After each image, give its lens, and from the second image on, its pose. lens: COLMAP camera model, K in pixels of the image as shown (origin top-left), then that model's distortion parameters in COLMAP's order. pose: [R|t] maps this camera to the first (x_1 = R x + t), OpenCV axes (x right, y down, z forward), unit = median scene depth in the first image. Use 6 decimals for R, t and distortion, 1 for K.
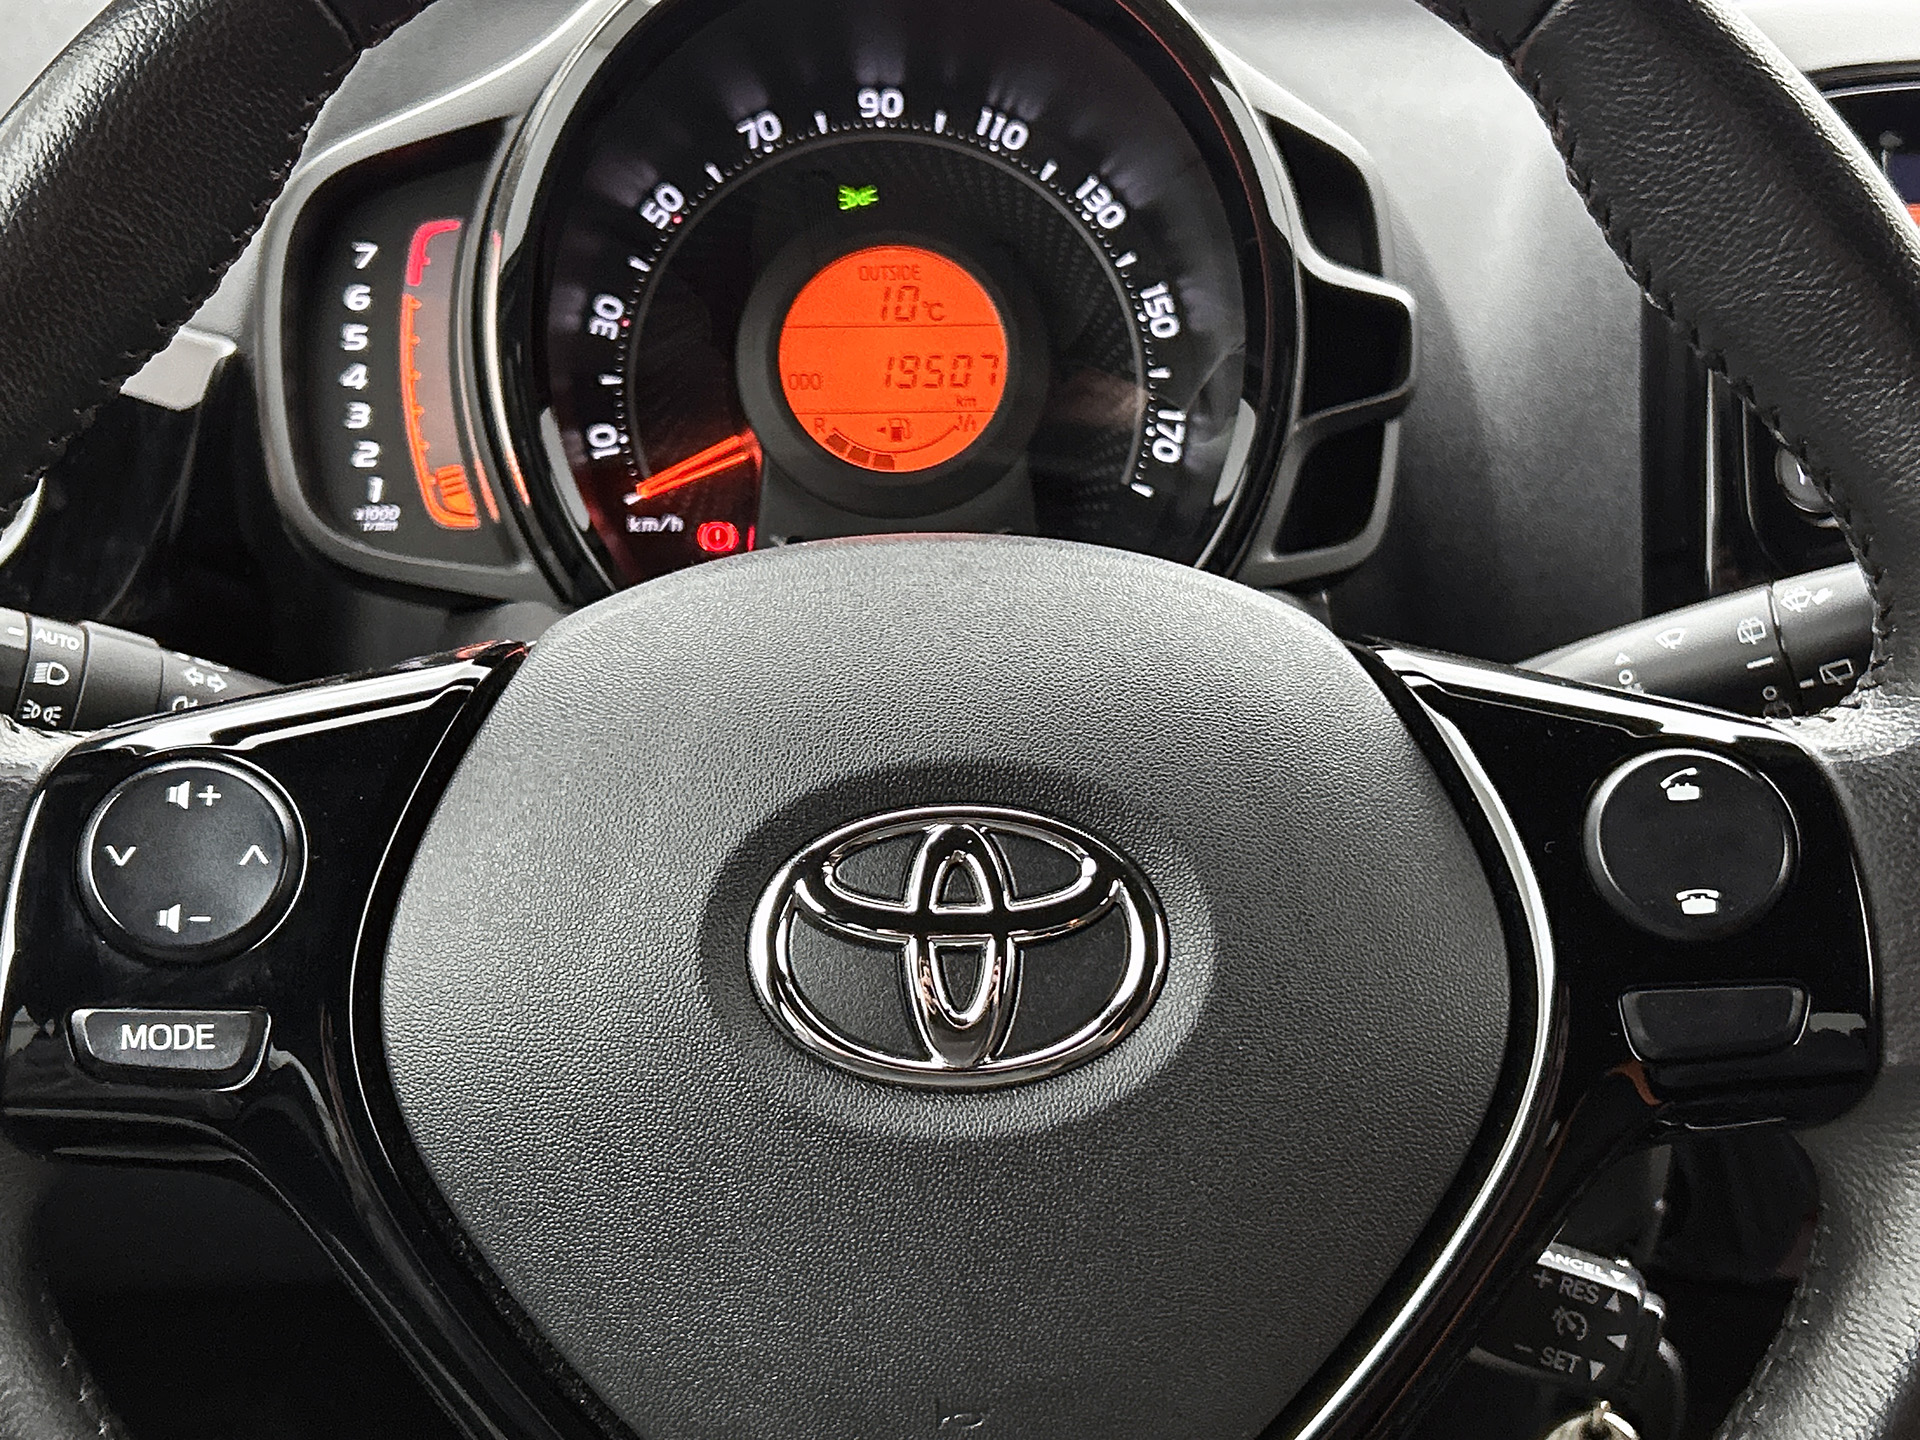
lens RADIAL K [[2630.7, 0, 960.0], [0, 2630.7, 720.0], [0, 0, 1]] dist [0.271605, -0.829749]
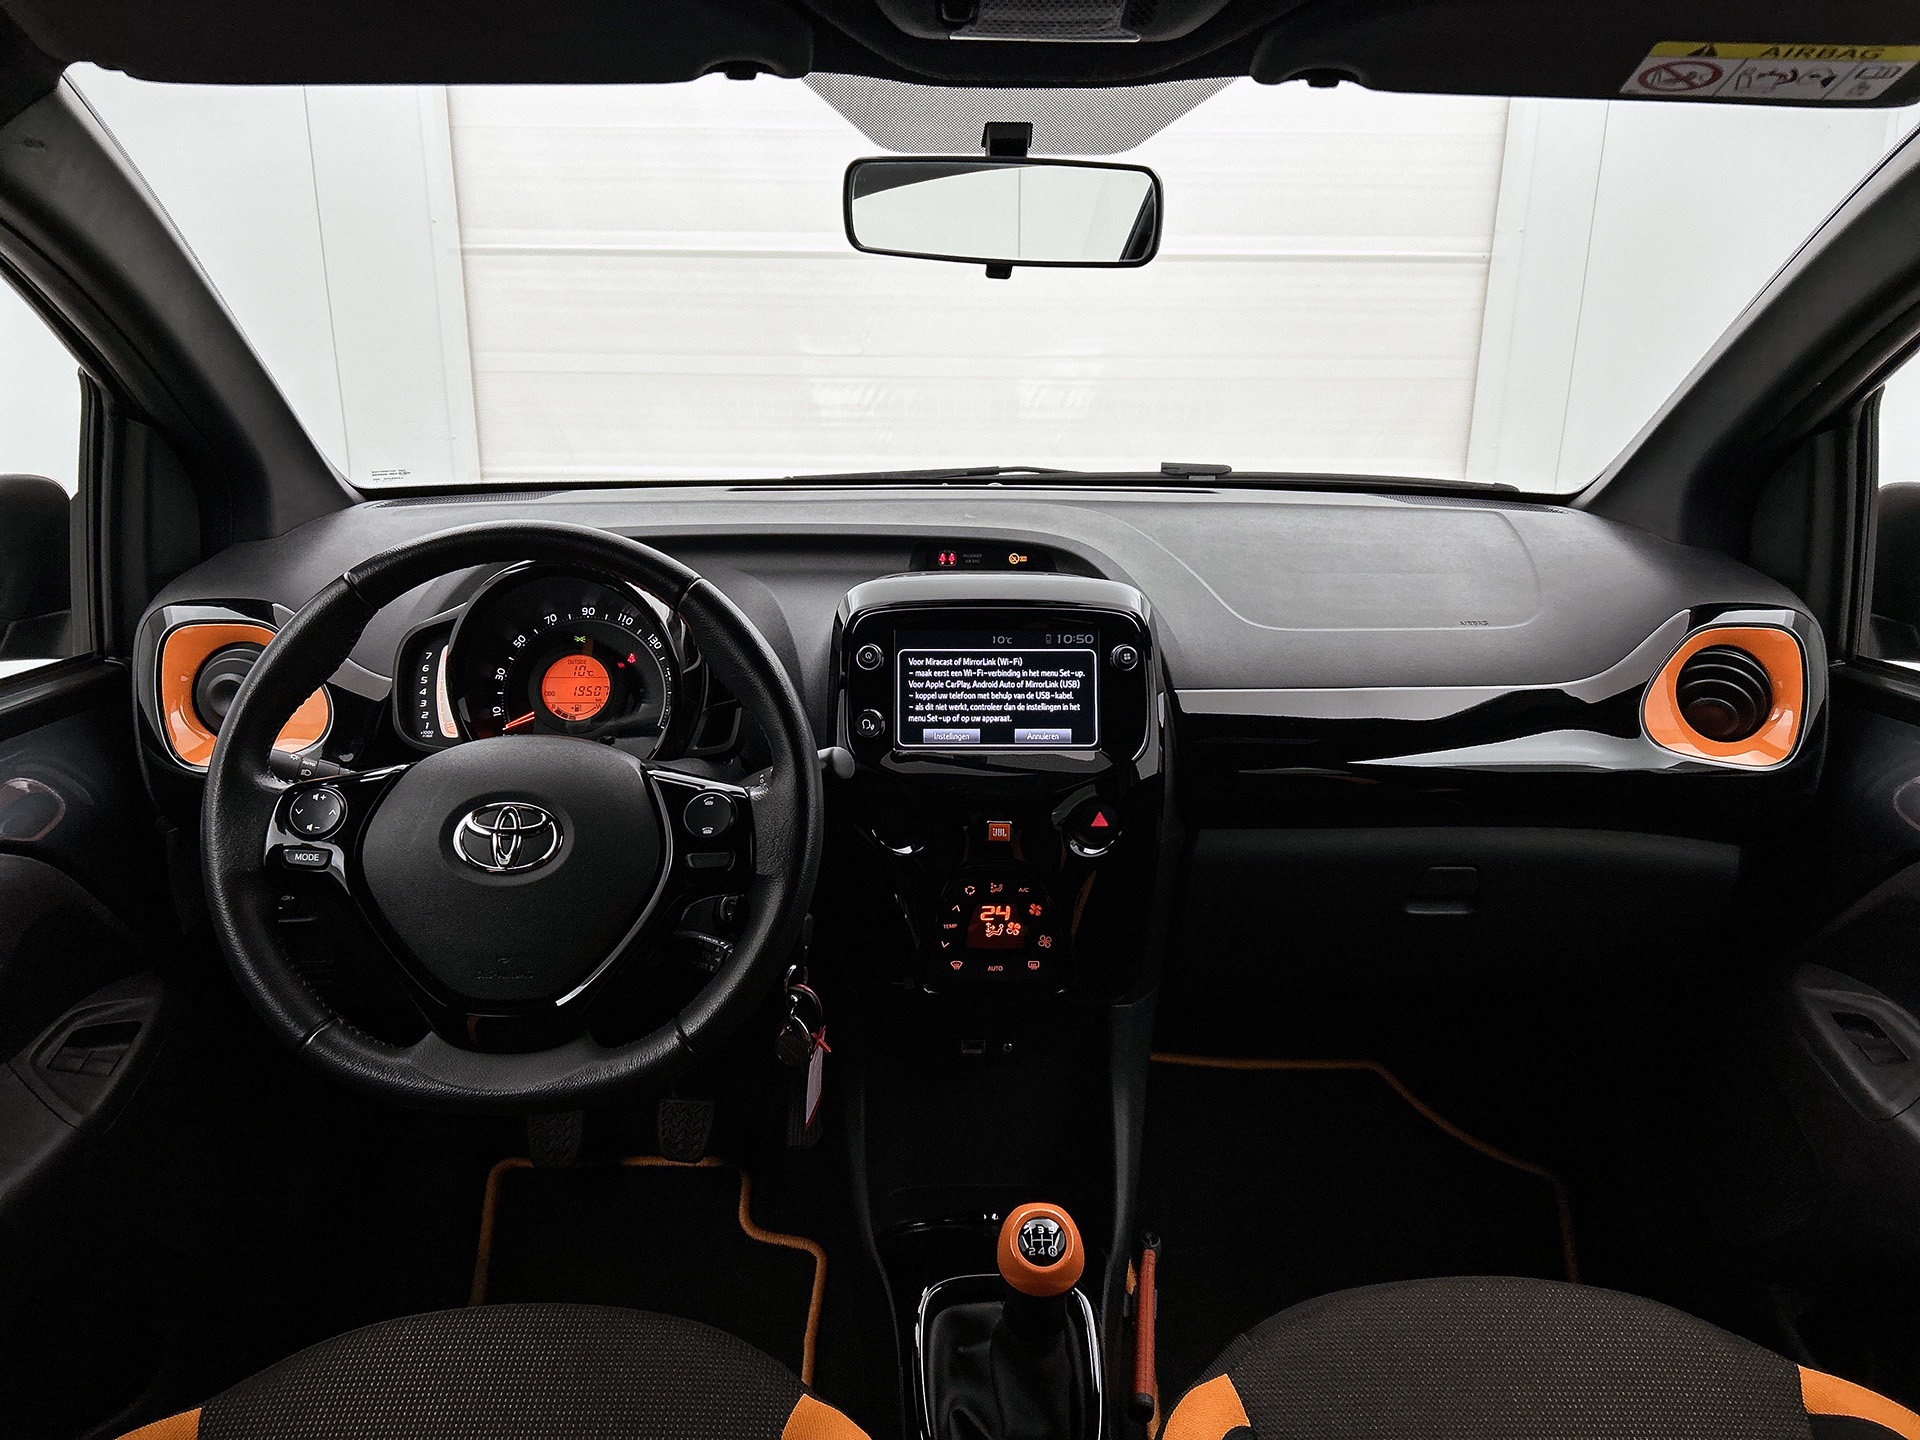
lens RADIAL K [[1451.4, 0, 960.0], [0, 1451.4, 720.0], [0, 0, 1]] dist [0.053430, 0.002151]
pose [[0.999501, 0.012243, -0.029113, 0.488192], [-0.015367, 0.993854, -0.109628, 0.093757], [0.027592, 0.110021, 0.993546, -0.769672]]
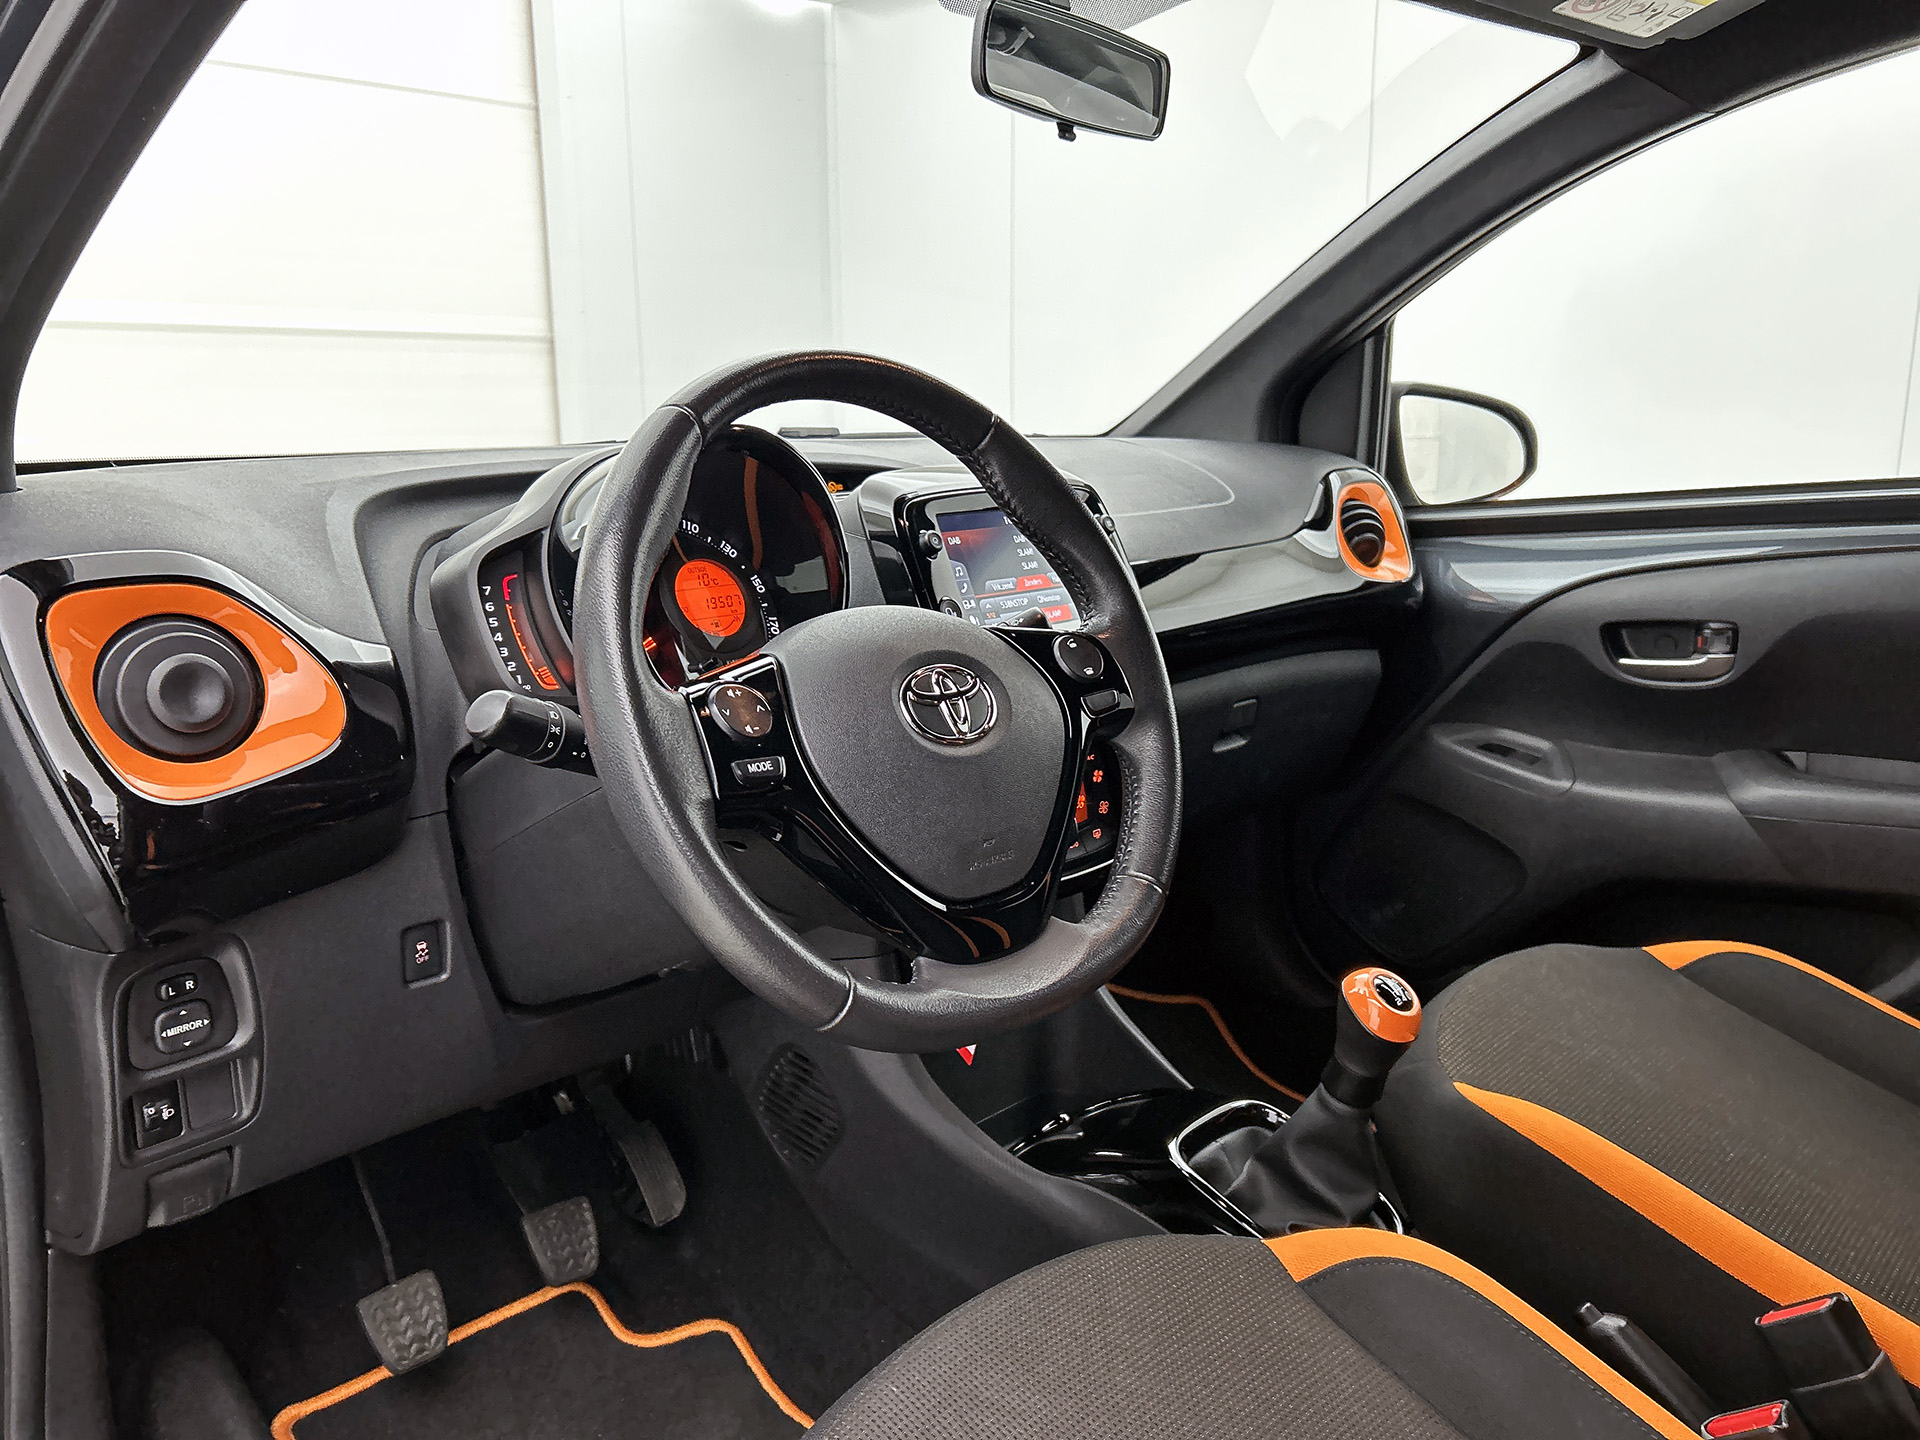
lens RADIAL K [[1451.4, 0, 960.0], [0, 1451.4, 720.0], [0, 0, 1]] dist [0.053430, 0.002151]
pose [[0.754317, -0.154000, 0.638193, -0.770224], [0.275518, 0.956608, -0.094816, 0.187809], [-0.595899, 0.247355, 0.764016, -0.258585]]
